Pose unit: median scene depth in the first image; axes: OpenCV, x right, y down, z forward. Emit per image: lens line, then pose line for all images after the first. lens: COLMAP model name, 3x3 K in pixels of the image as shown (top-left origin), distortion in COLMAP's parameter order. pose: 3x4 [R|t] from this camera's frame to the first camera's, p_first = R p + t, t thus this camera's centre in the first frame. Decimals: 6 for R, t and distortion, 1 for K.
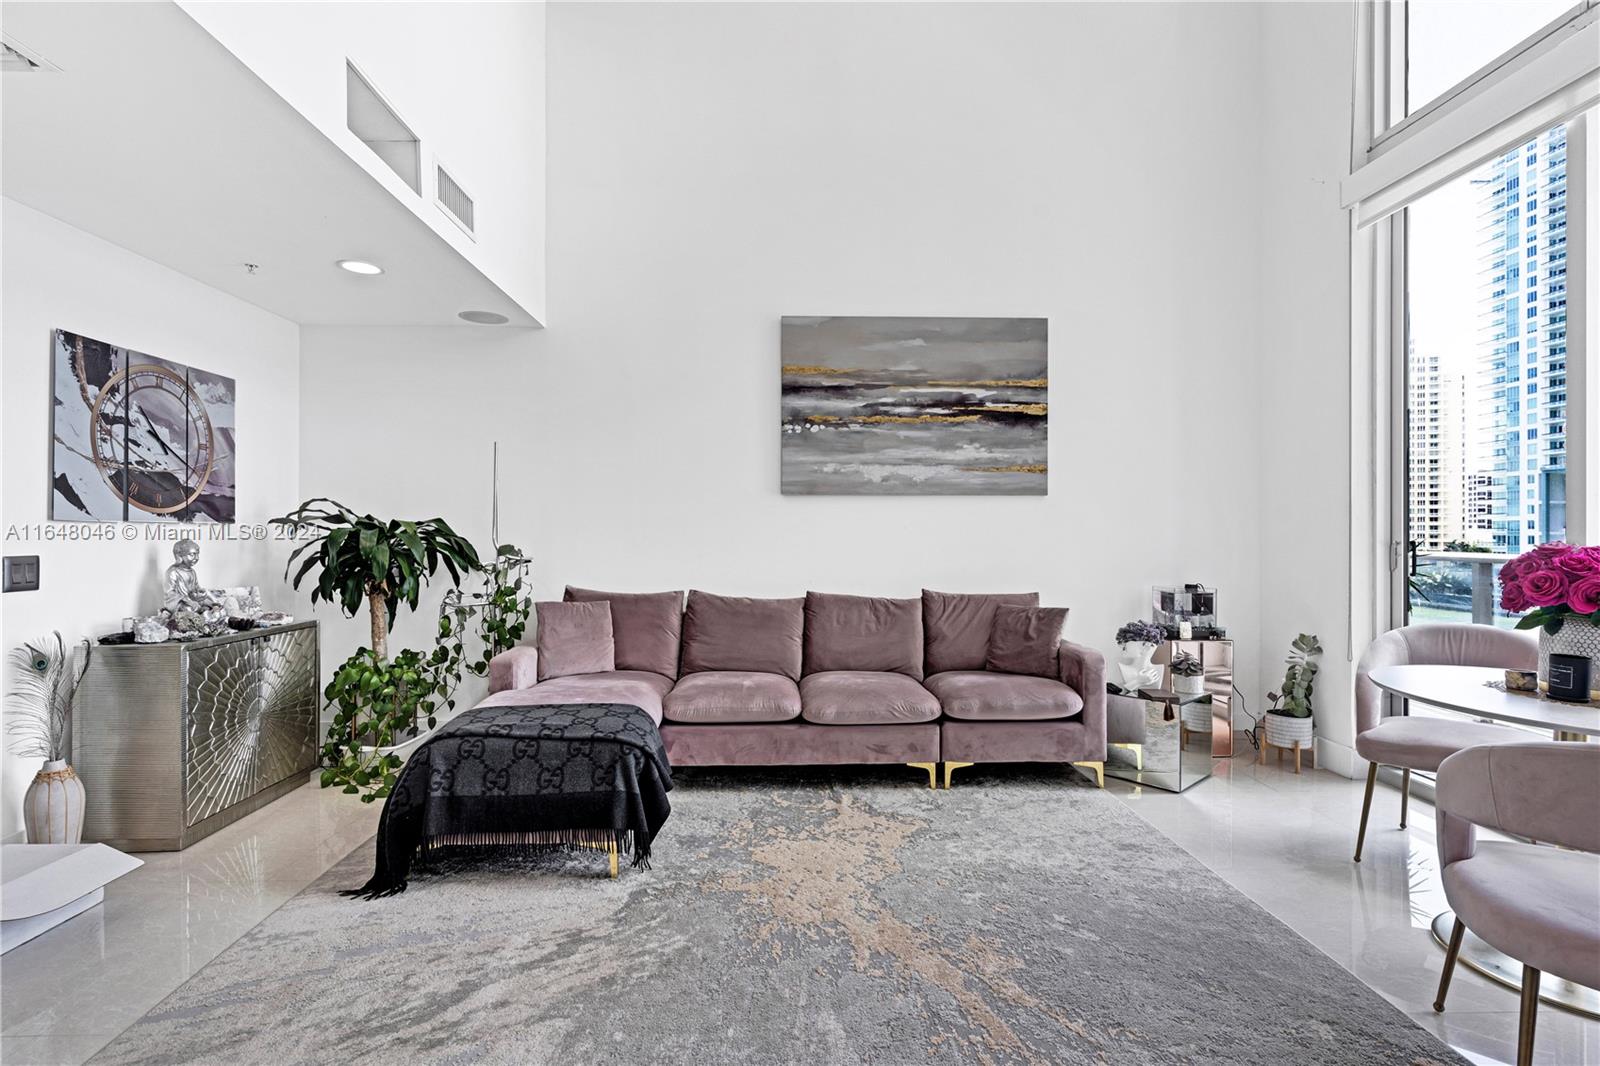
lens RADIAL K [[769.1, 0, 797.8], [0, 769.1, 532.5], [0, 0, 1]] dist [0.002260, 0.001543]
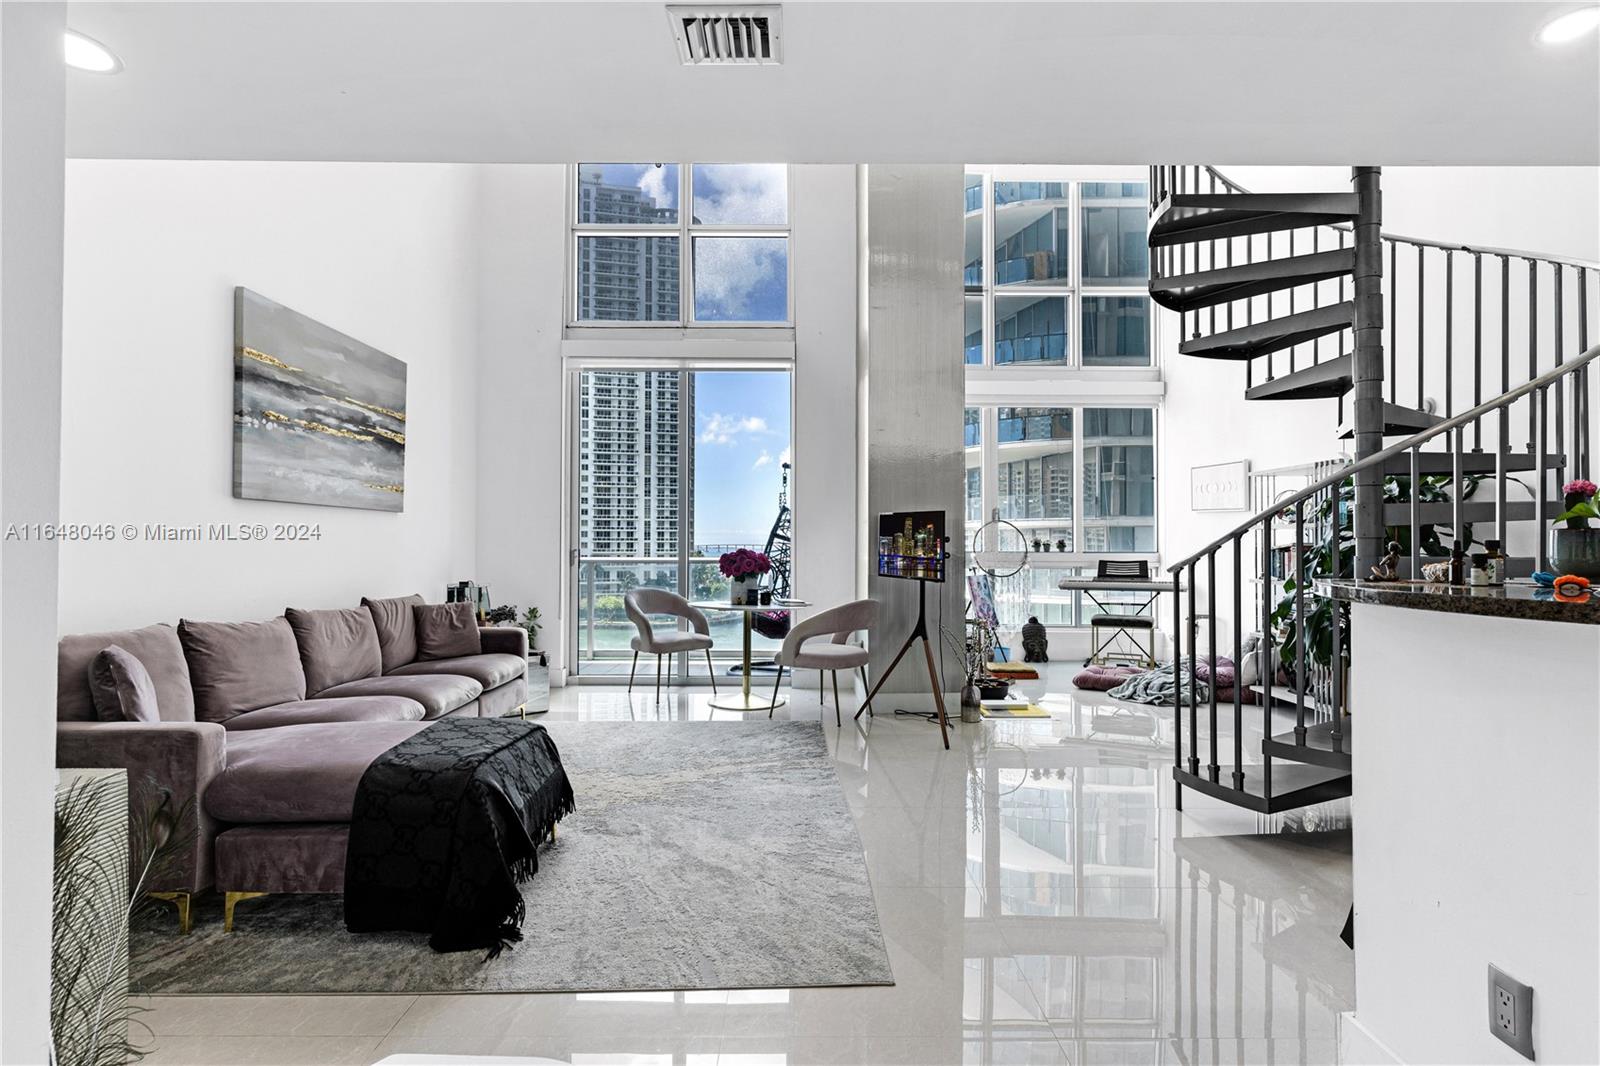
lens RADIAL K [[761.6, 0, 798.2], [0, 761.6, 536.0], [0, 0, 1]] dist [-0.000307, 0.000237]
pose [[0.025491, 0.012186, 0.999601, -0.835873], [-0.003783, 0.999920, -0.012094, 0.000271], [-0.999668, -0.003473, 0.025535, 0.365522]]
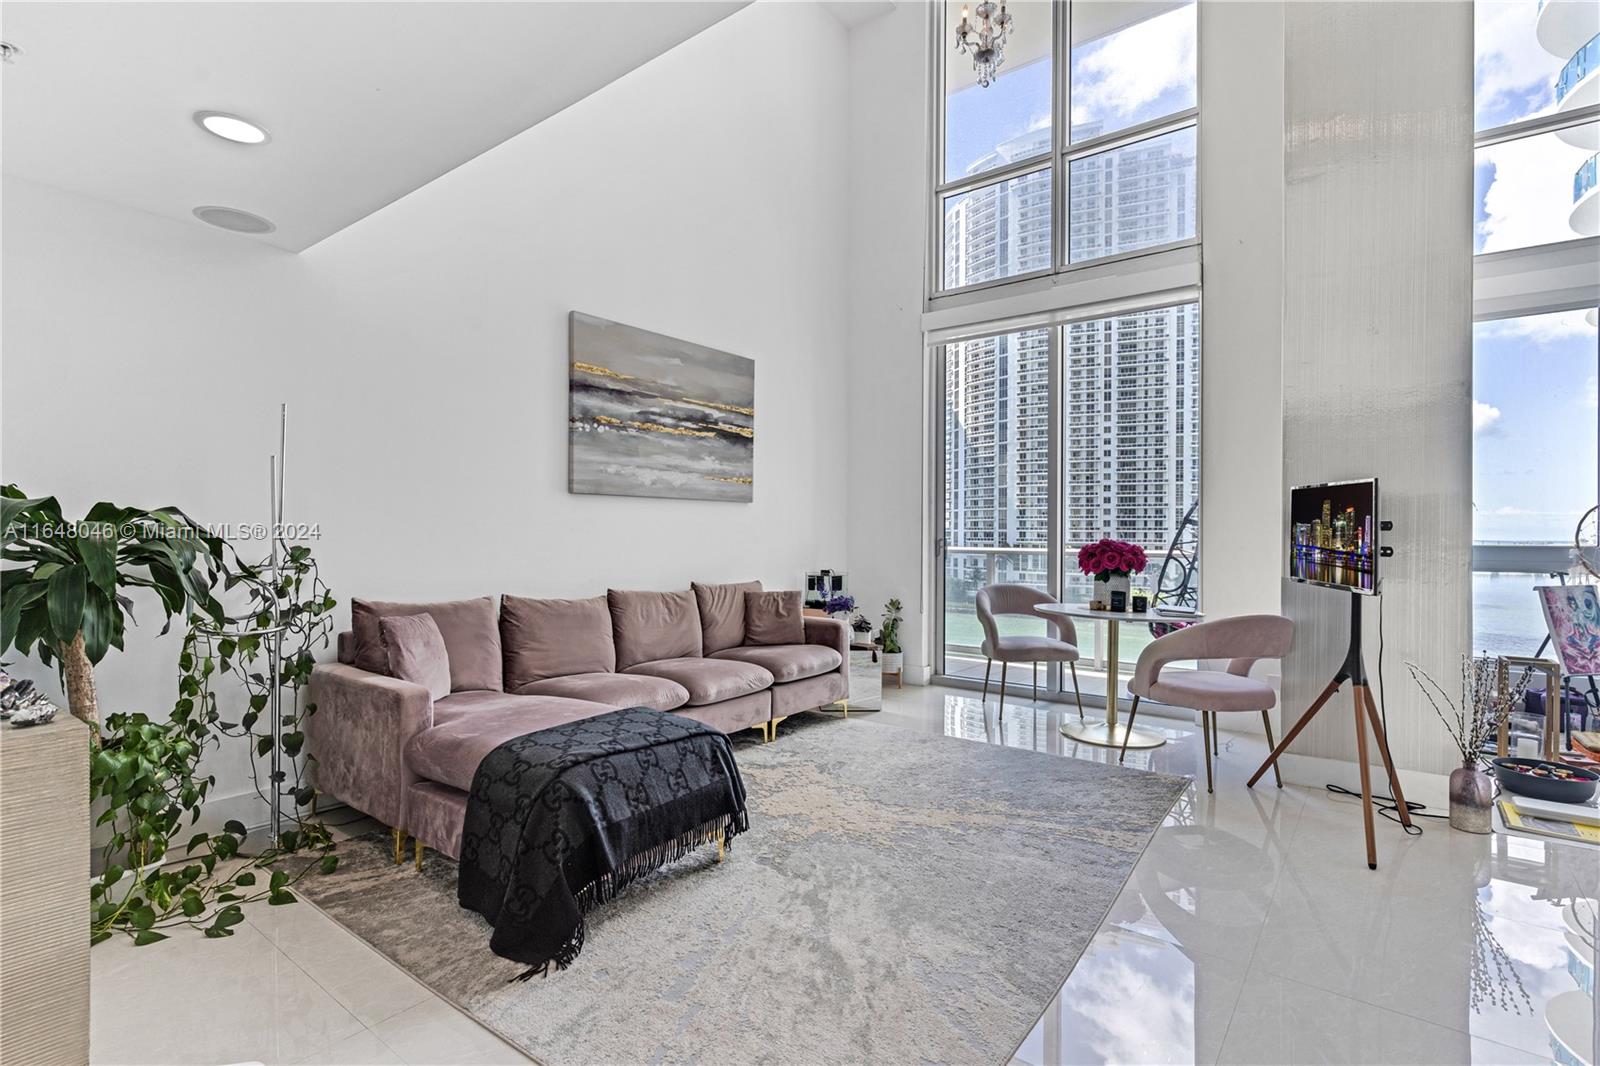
lens RADIAL K [[769.1, 0, 797.8], [0, 769.1, 532.5], [0, 0, 1]] dist [0.002260, 0.001543]
pose [[0.634470, 0.003742, 0.772938, -0.594202], [-0.005414, 0.999985, -0.000397, 0.000345], [-0.772928, -0.003933, 0.634481, 0.154791]]
